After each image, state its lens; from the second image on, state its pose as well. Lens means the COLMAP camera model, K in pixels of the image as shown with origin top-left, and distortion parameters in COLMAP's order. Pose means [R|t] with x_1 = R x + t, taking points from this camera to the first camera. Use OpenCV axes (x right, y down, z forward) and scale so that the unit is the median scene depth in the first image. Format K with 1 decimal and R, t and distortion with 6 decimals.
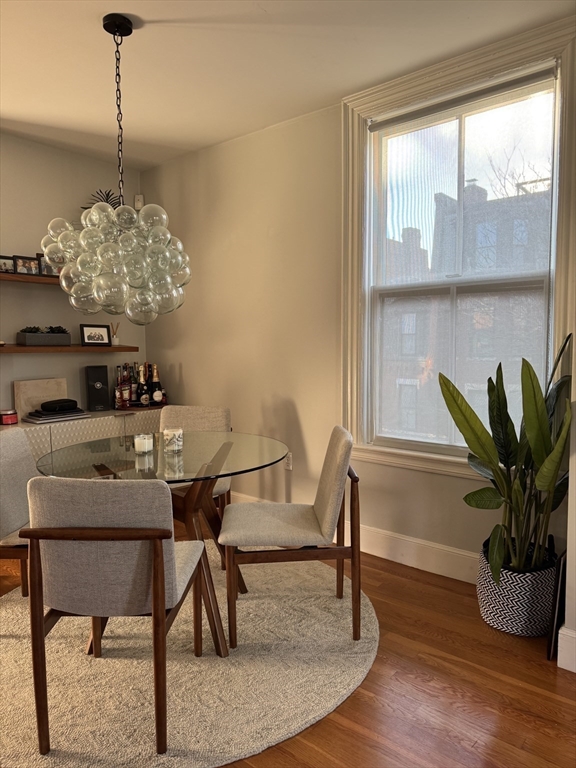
lens RADIAL K [[536.4, 0, 288.0], [0, 536.4, 384.0], [0, 0, 1]] dist [0.001028, -0.004046]
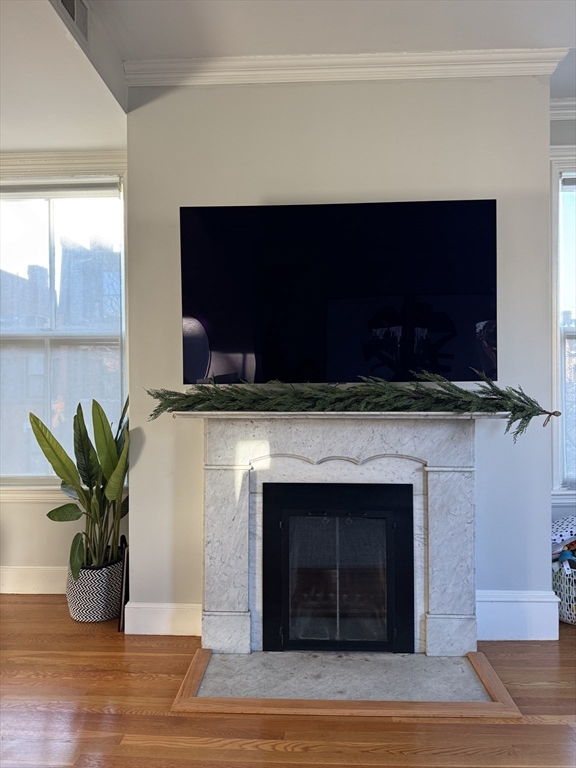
lens RADIAL K [[536.4, 0, 288.0], [0, 536.4, 384.0], [0, 0, 1]] dist [0.001028, -0.004046]
pose [[0.792927, 0.003655, 0.609306, 0.016426], [0.044092, 0.997016, -0.063361, 0.016534], [-0.607719, 0.077106, 0.790400, -0.281864]]
